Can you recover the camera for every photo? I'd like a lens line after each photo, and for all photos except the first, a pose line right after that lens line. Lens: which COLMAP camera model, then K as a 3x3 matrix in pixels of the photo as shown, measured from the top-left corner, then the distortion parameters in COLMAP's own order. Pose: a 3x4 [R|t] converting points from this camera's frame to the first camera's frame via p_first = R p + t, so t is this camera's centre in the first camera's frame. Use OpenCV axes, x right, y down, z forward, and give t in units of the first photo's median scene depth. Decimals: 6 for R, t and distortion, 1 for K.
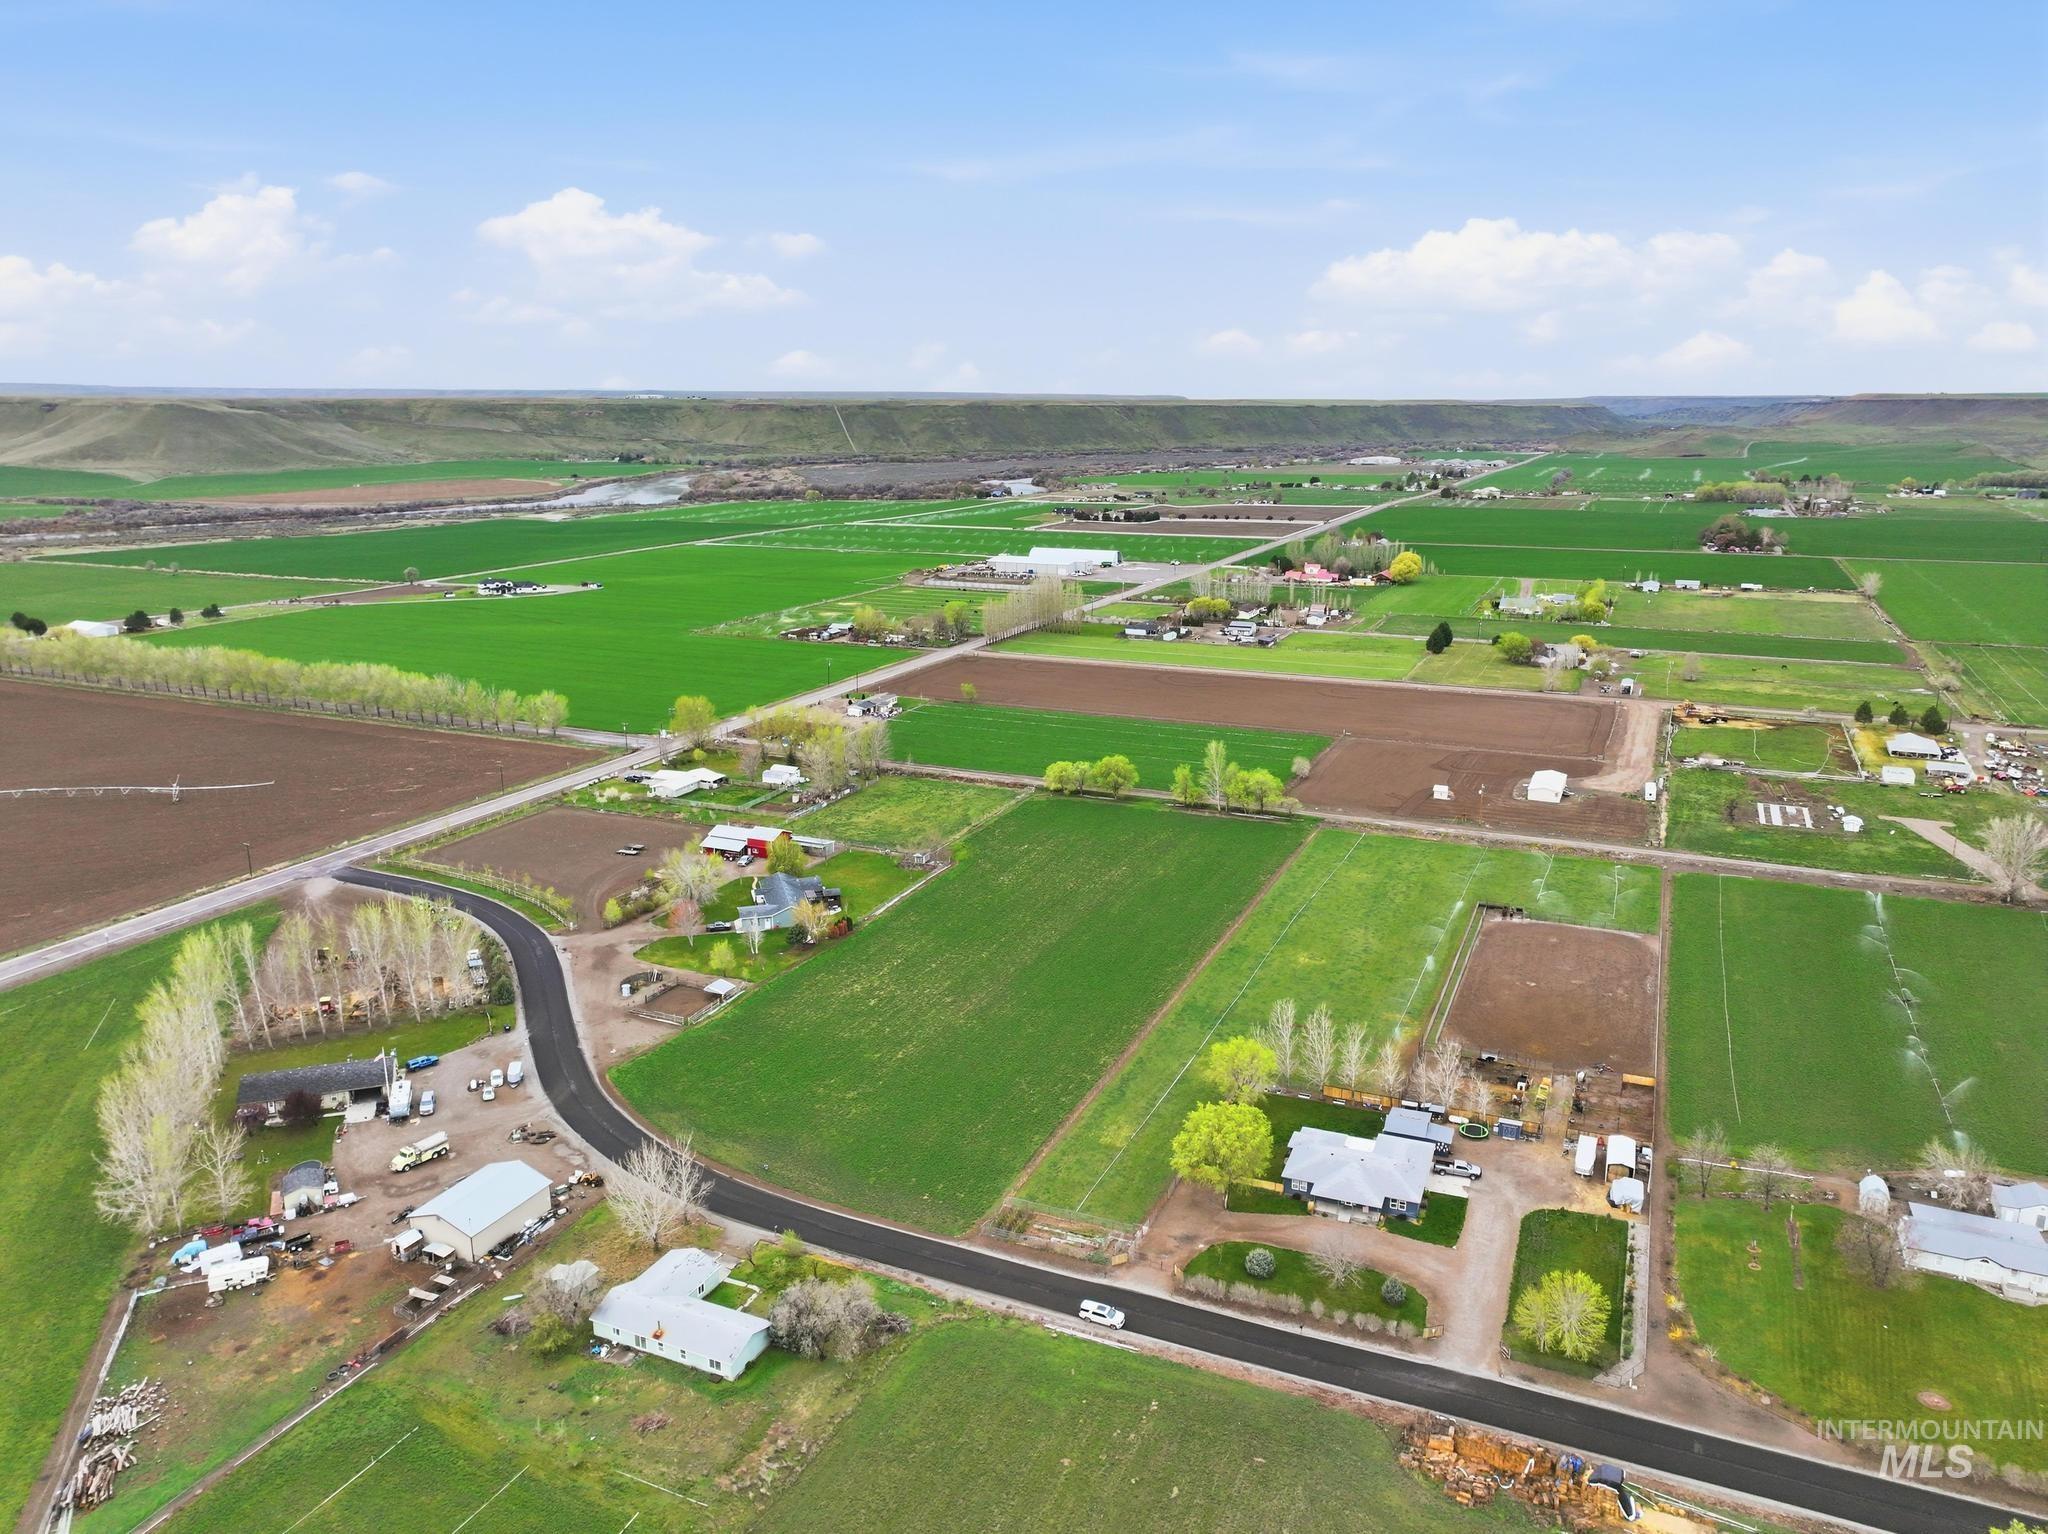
lens RADIAL K [[1432.3, 0, 1029.7], [0, 1432.3, 755.5], [0, 0, 1]] dist [0.007326, 0.002789]
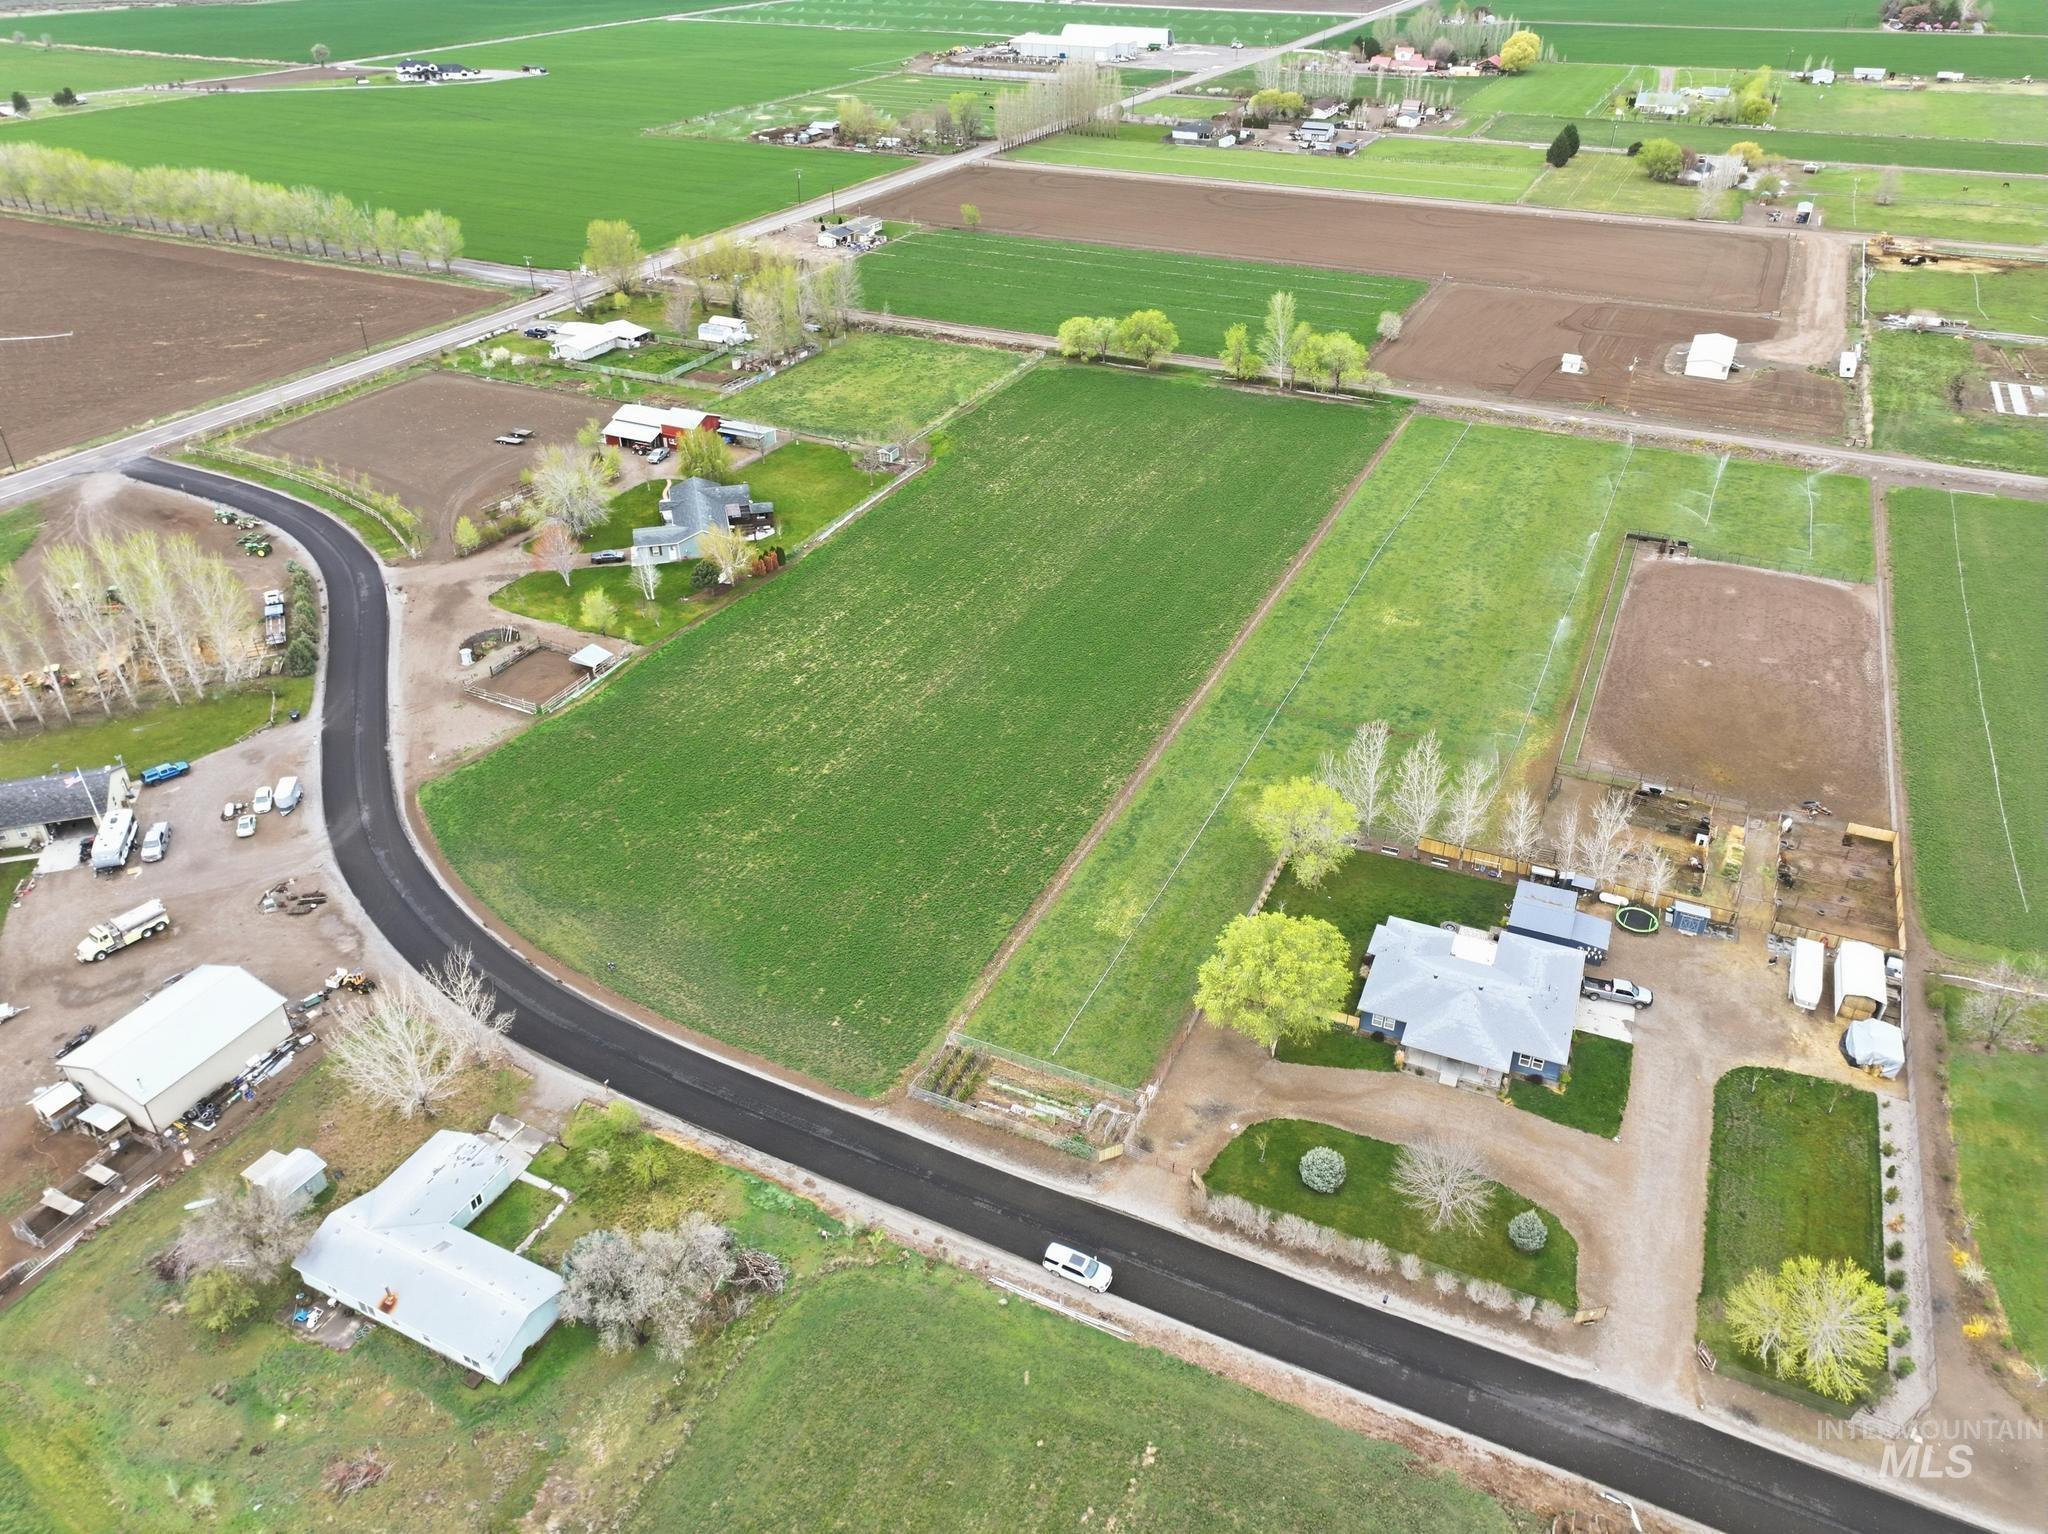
lens RADIAL K [[1431.8, 0, 1032.3], [0, 1431.8, 761.7], [0, 0, 1]] dist [-0.004566, 0.024097]
pose [[0.999656, 0.015746, -0.020994, 0.021018], [-0.008197, 0.947319, 0.320186, -0.019164], [0.024930, -0.319903, 0.947122, 0.240498]]
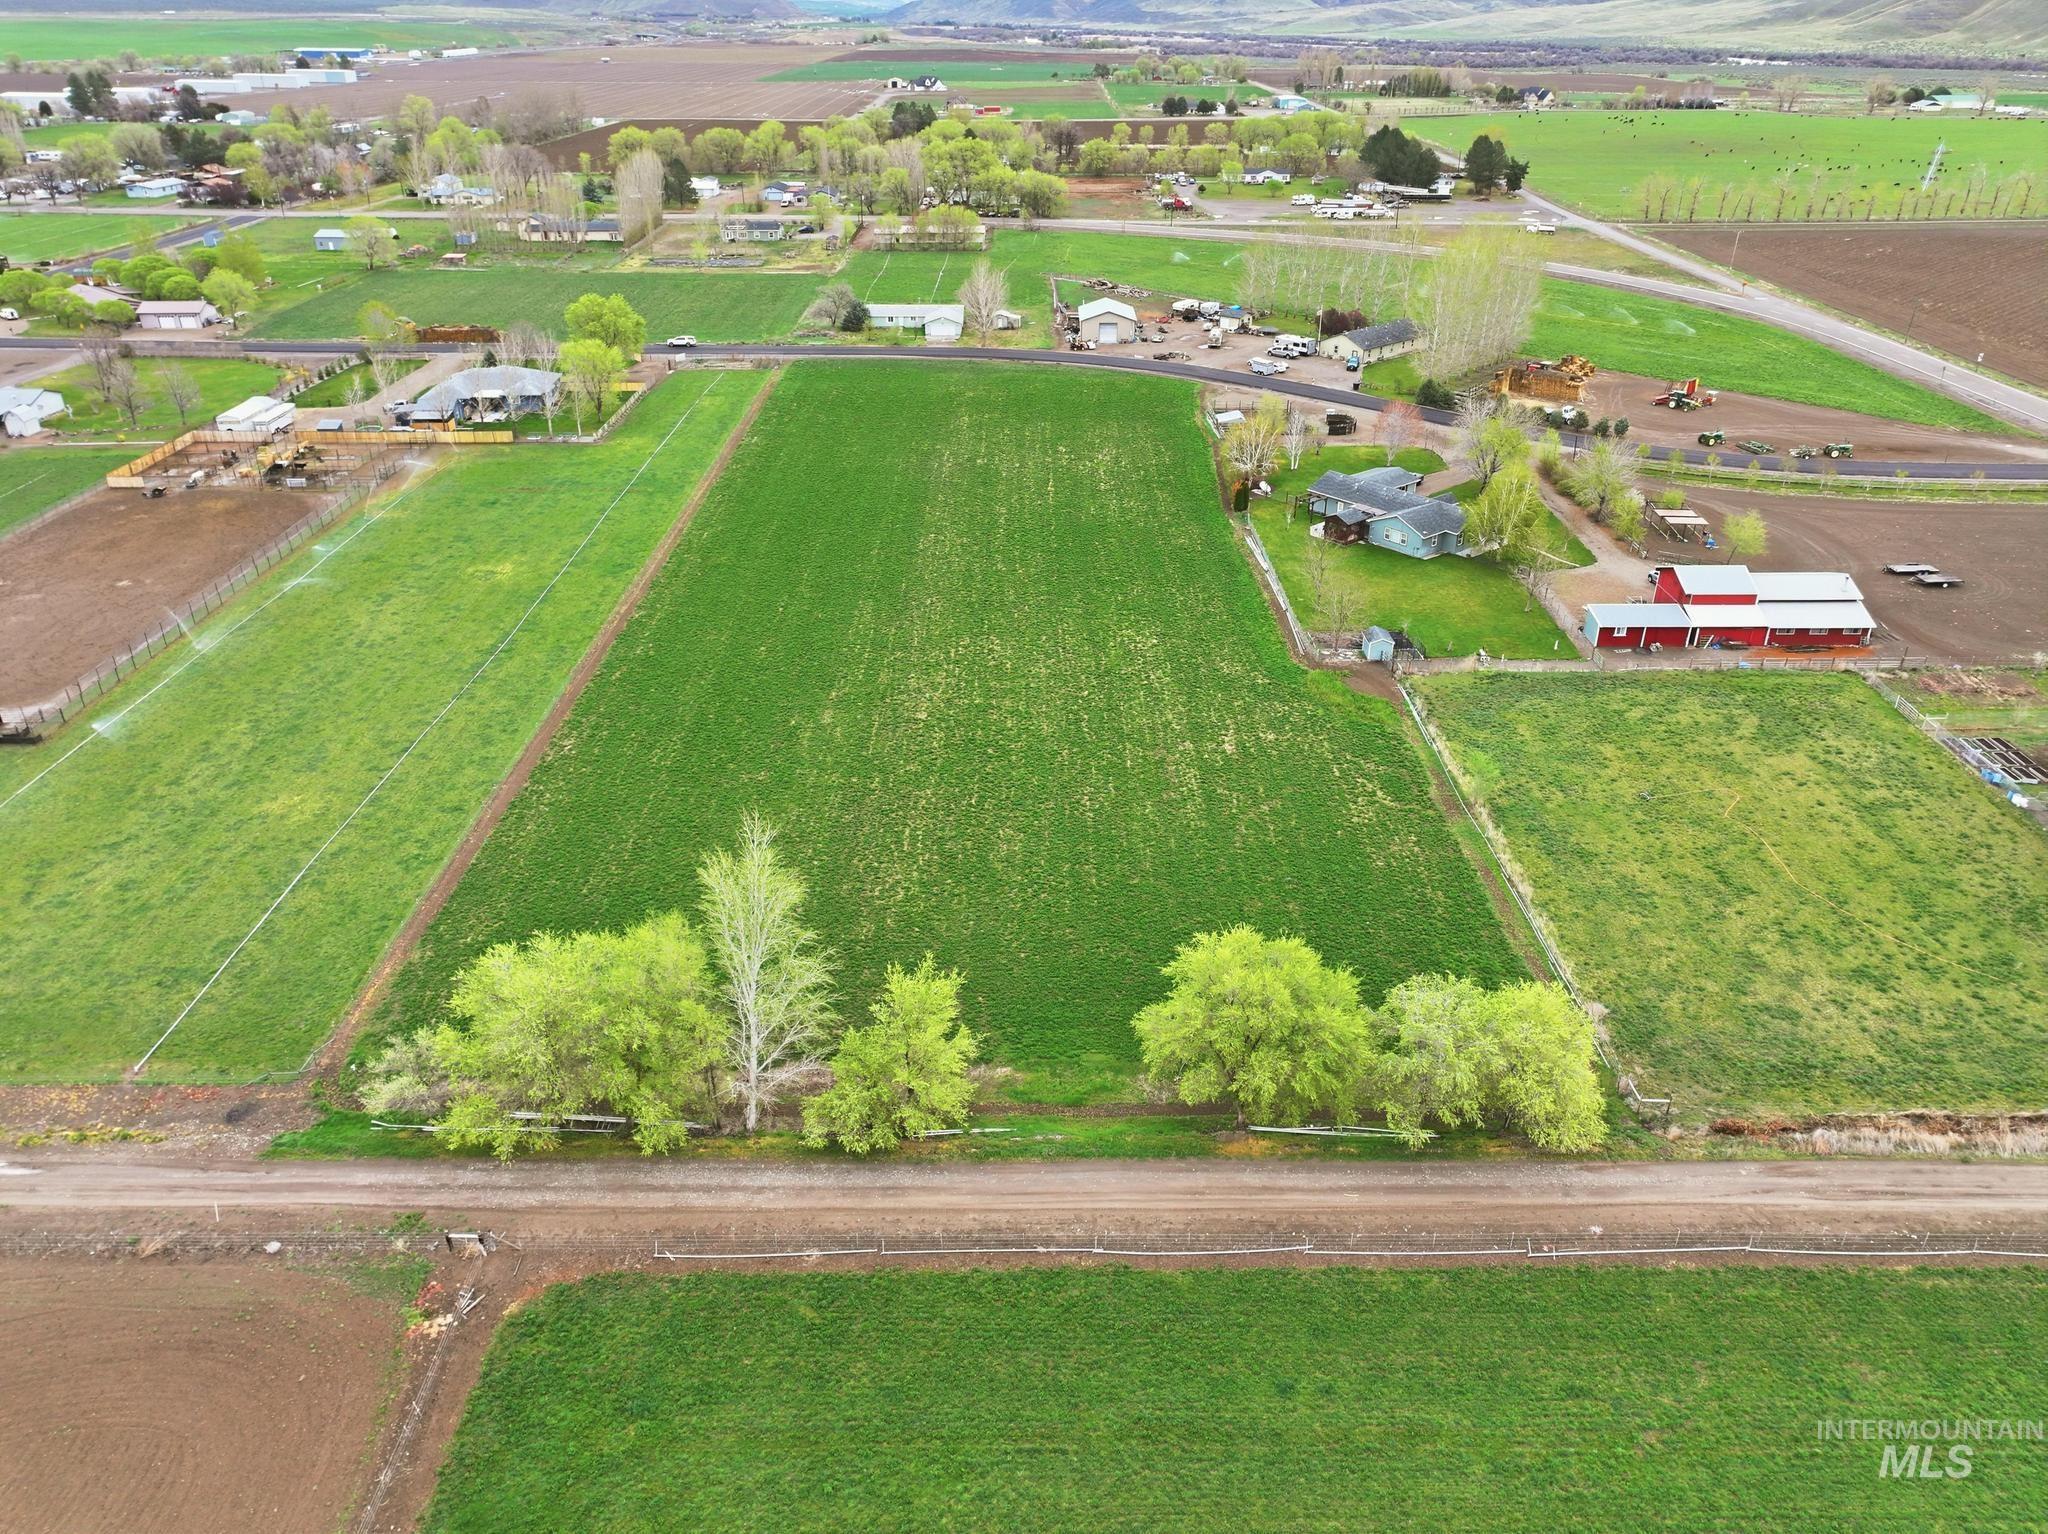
lens RADIAL K [[1432.3, 0, 1029.7], [0, 1432.3, 755.5], [0, 0, 1]] dist [0.007326, 0.002789]
pose [[-0.914130, 0.189027, -0.358659, 0.192542], [-0.096293, 0.758109, 0.644979, -0.182750], [0.393821, 0.624131, -0.674808, 1.348143]]
